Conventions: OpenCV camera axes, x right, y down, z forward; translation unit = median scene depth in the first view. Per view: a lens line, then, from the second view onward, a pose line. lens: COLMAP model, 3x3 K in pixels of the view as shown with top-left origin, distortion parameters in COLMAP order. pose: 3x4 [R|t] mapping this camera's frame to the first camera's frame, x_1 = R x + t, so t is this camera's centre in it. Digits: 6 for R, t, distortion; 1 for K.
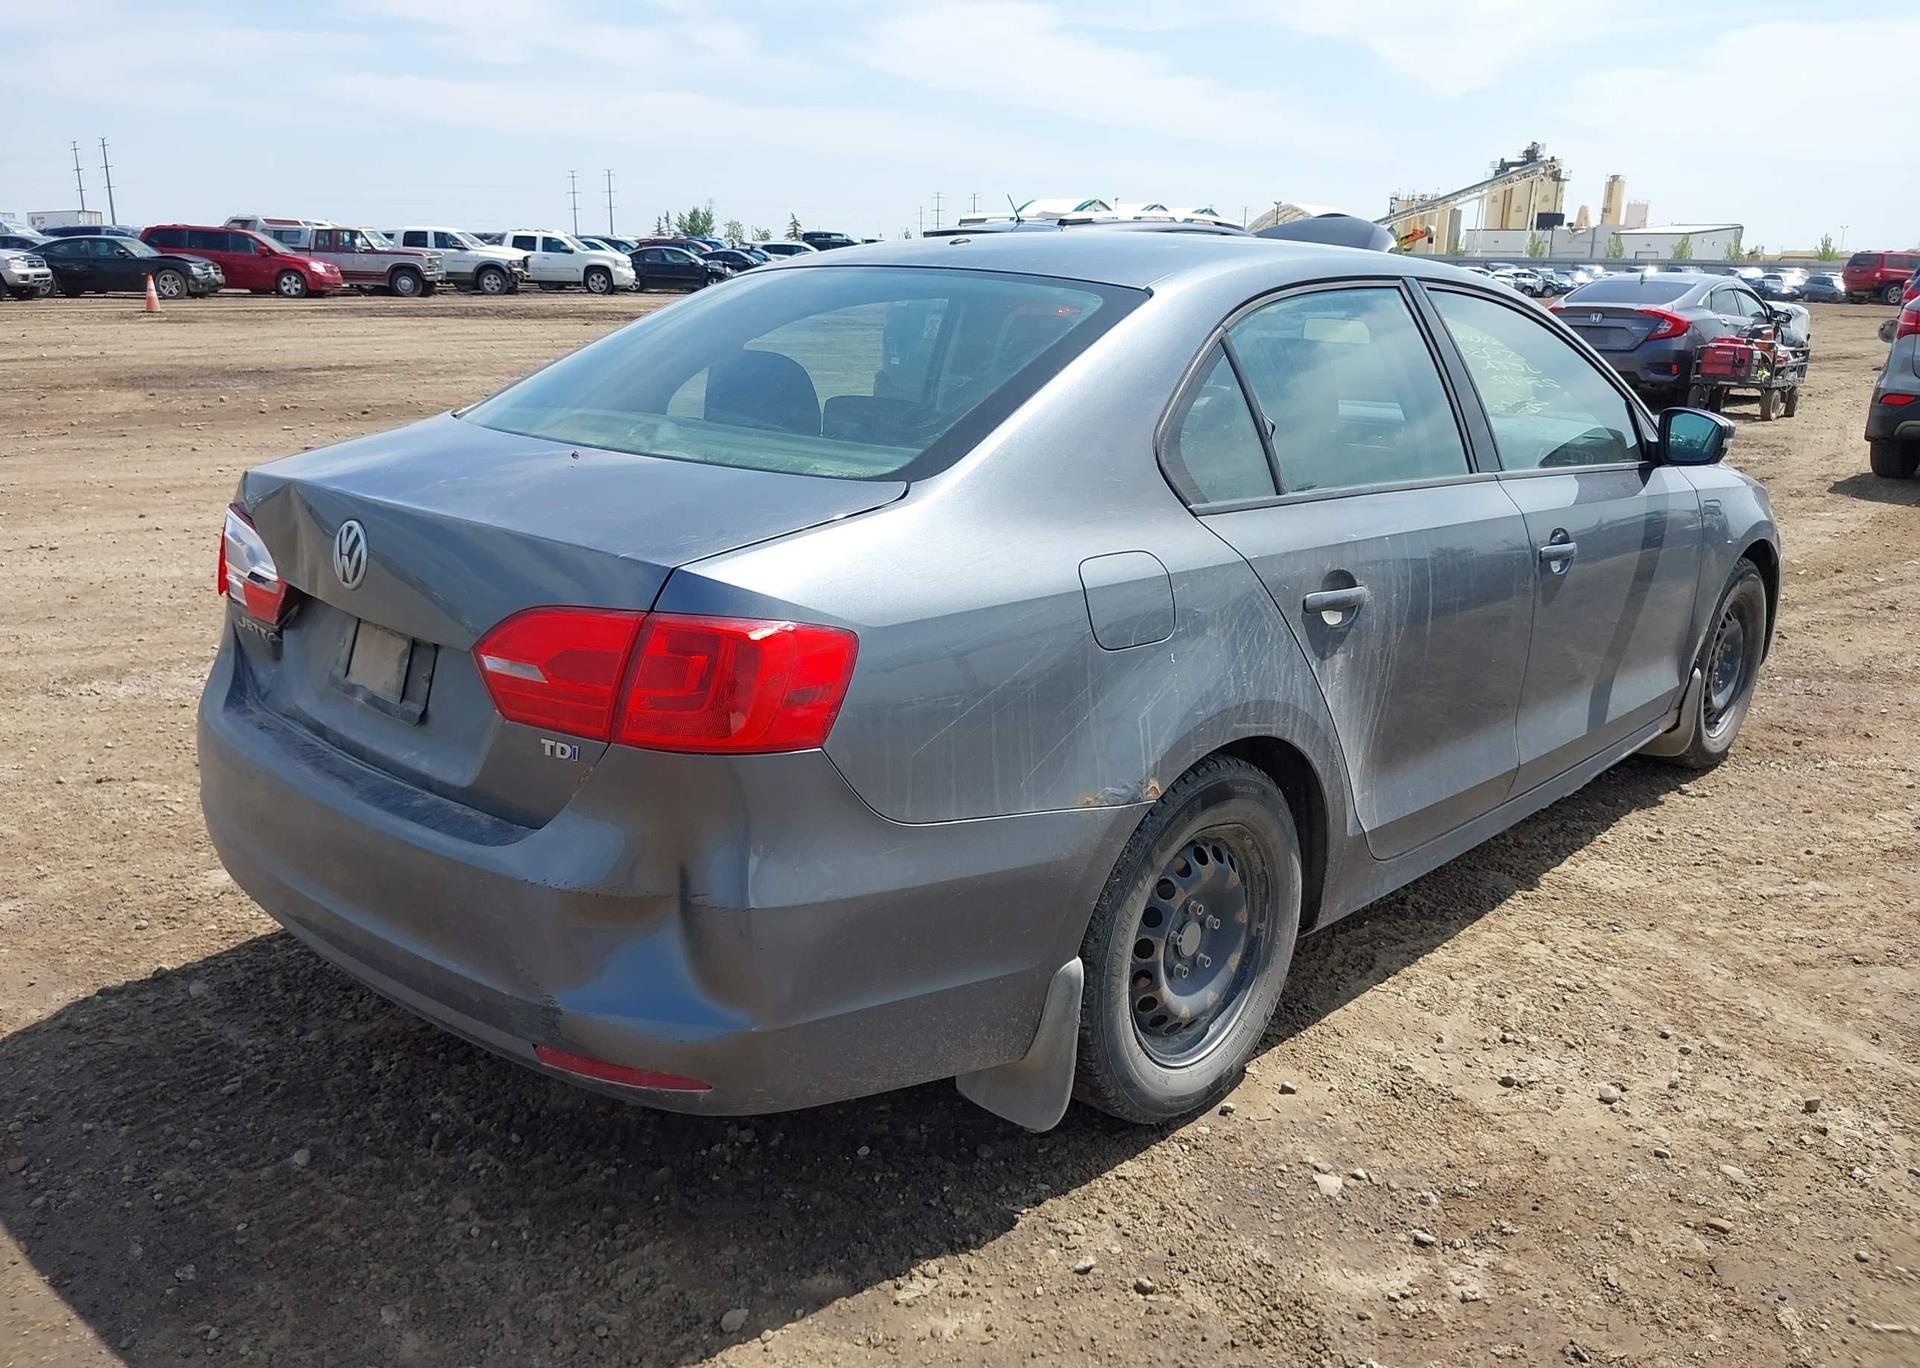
lens RADIAL K [[1529.1, 0, 937.8], [0, 1529.1, 688.0], [0, 0, 1]] dist [0.019610, -0.037735]
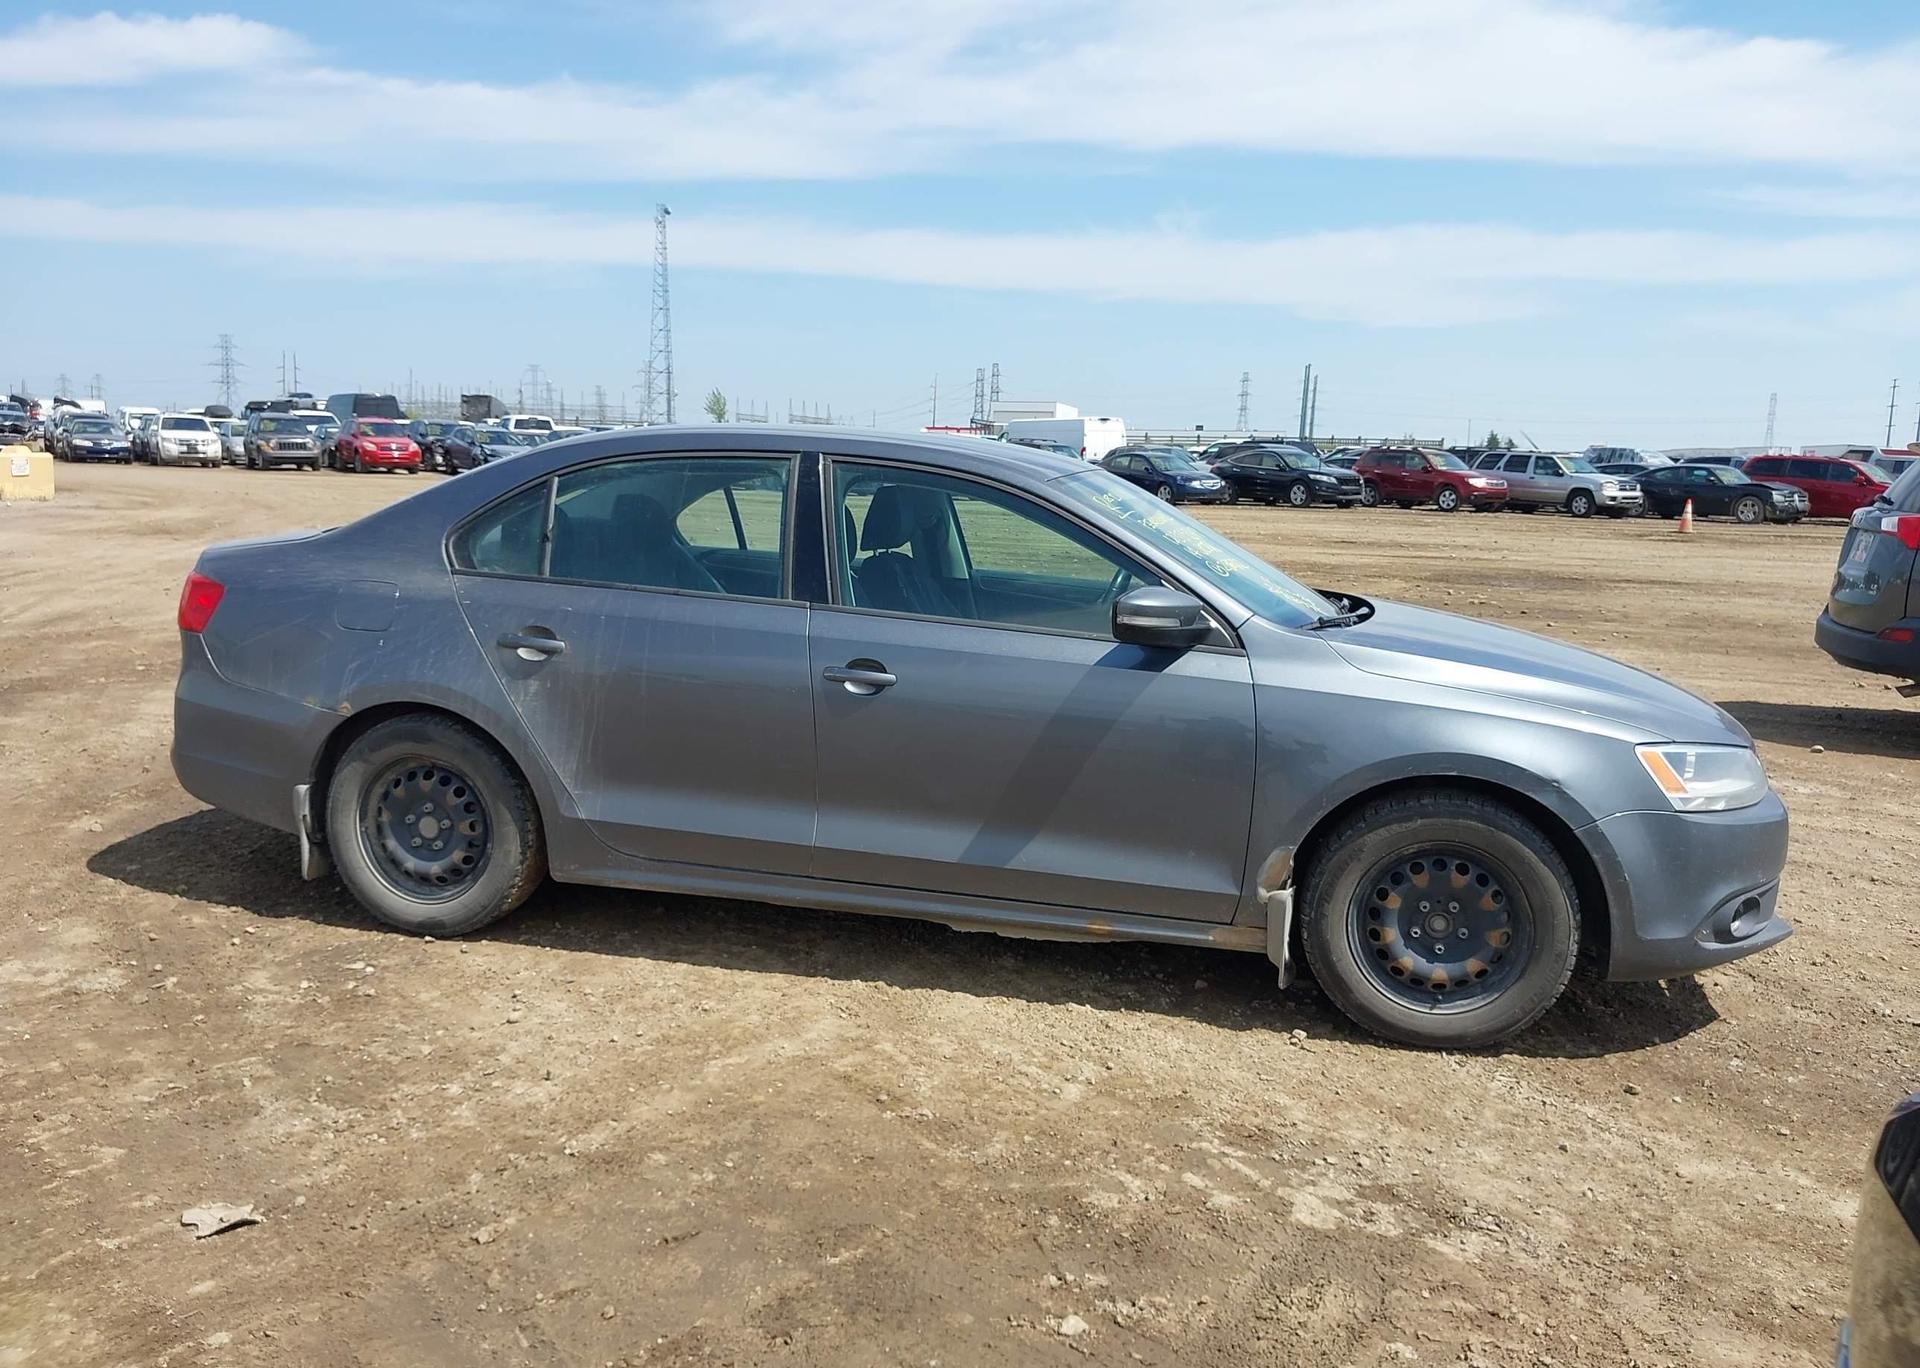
lens RADIAL K [[1529.1, 0, 947.7], [0, 1529.1, 675.4], [0, 0, 1]] dist [0.019610, -0.037735]
pose [[0.499600, 0.123181, -0.857454, 1.589574], [-0.252825, 0.967476, -0.008323, -0.106652], [0.828541, 0.220944, 0.514494, 0.491440]]
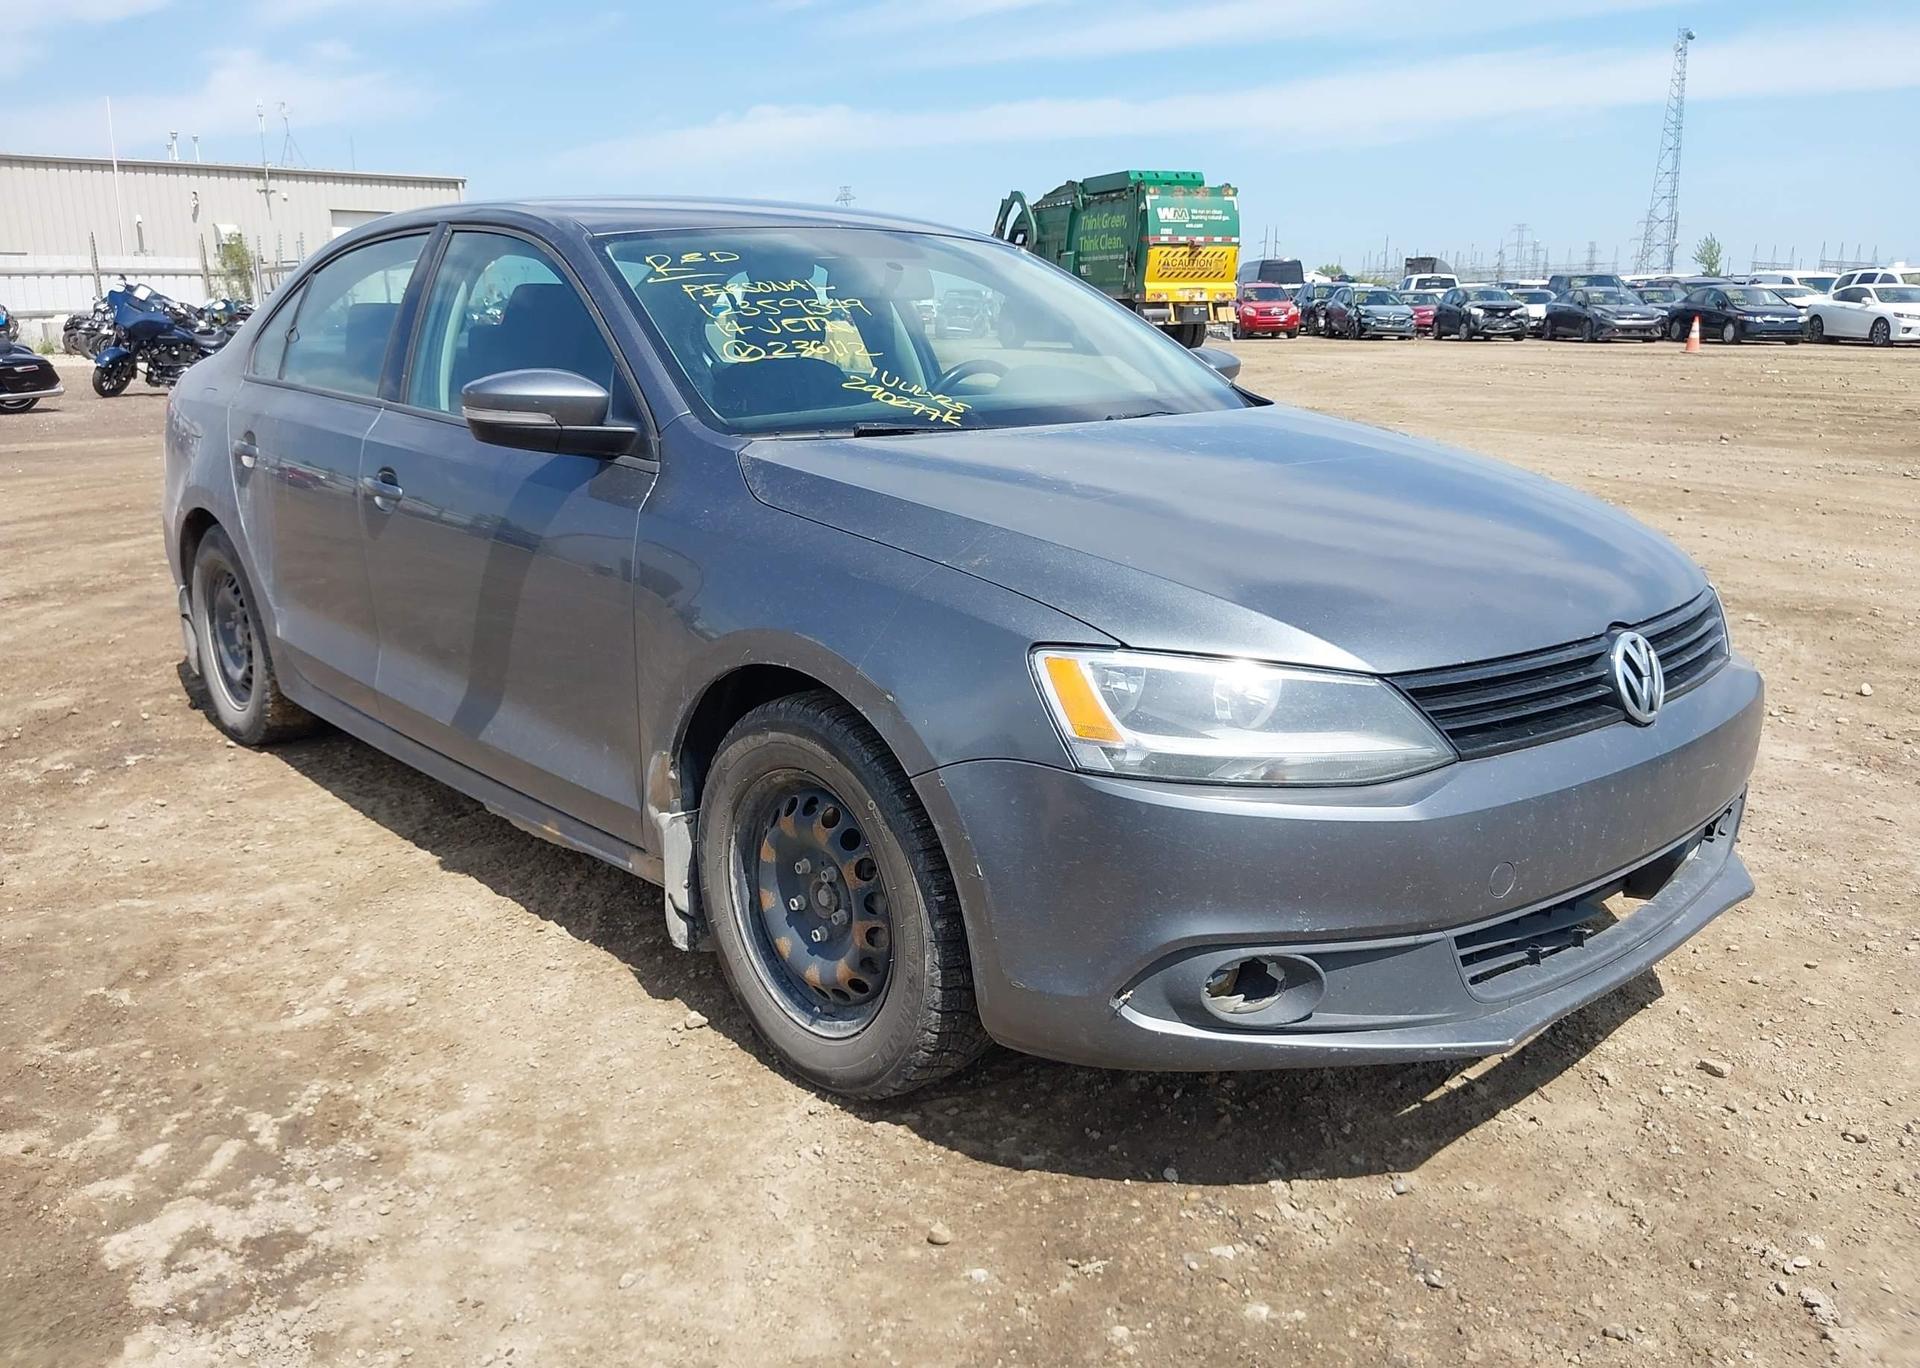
lens RADIAL K [[1543.4, 0, 957.5], [0, 1543.4, 677.9], [0, 0, 1]] dist [0.018122, -0.036556]
pose [[-0.085662, 0.215455, -0.972749, 1.502282], [-0.261806, 0.937160, 0.230627, -0.331917], [0.961312, 0.274427, -0.023872, 1.548669]]
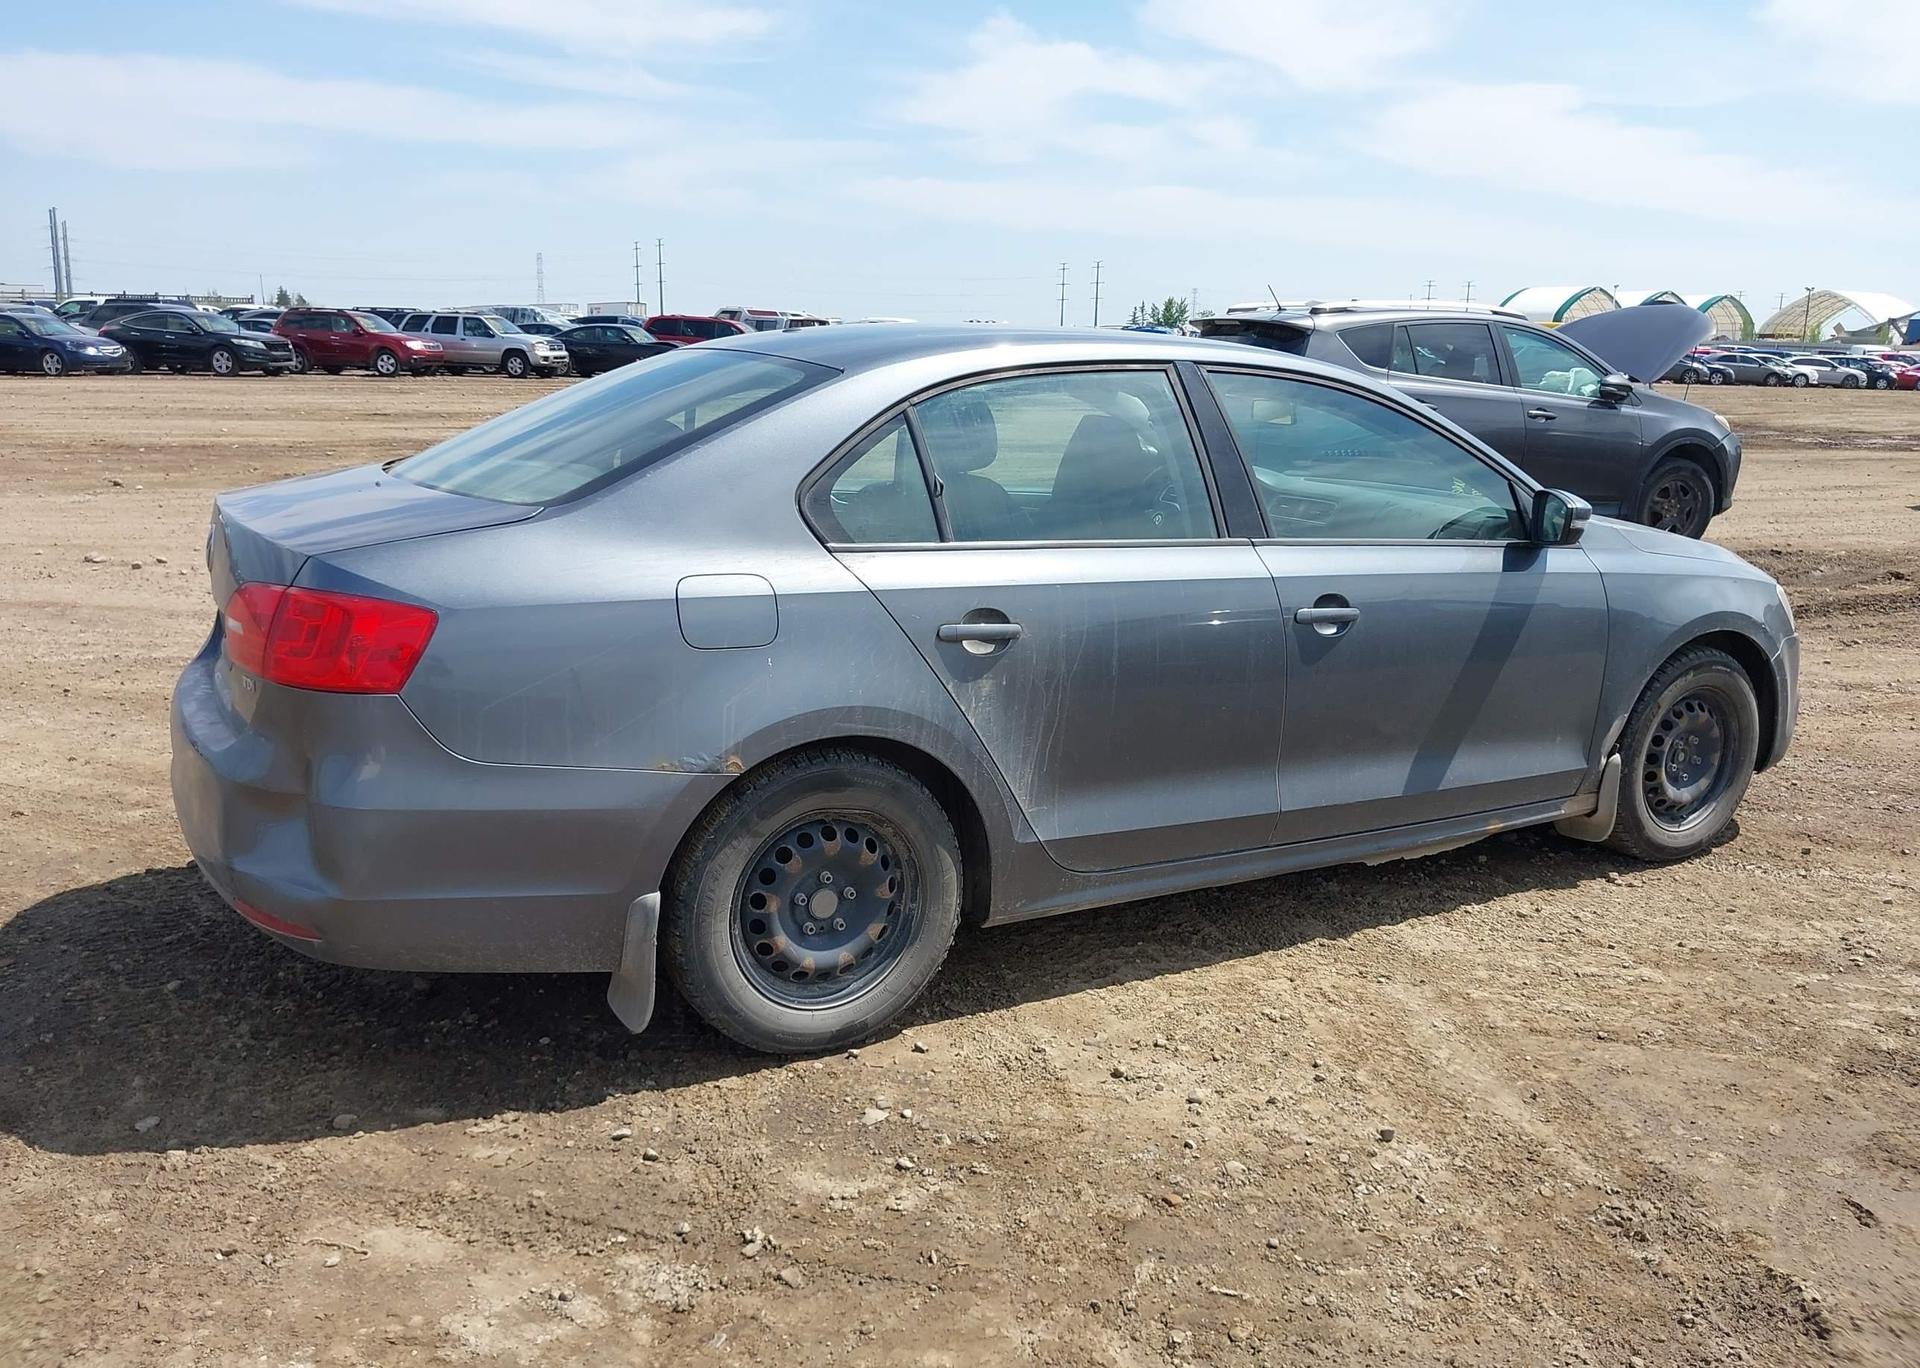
lens RADIAL K [[1529.1, 0, 936.2], [0, 1529.1, 669.6], [0, 0, 1]] dist [0.019610, -0.037735]
pose [[0.953755, 0.066551, -0.293124, 0.502302], [-0.085516, 0.994960, -0.052351, 0.031267], [0.288163, 0.074997, 0.954640, -0.109816]]
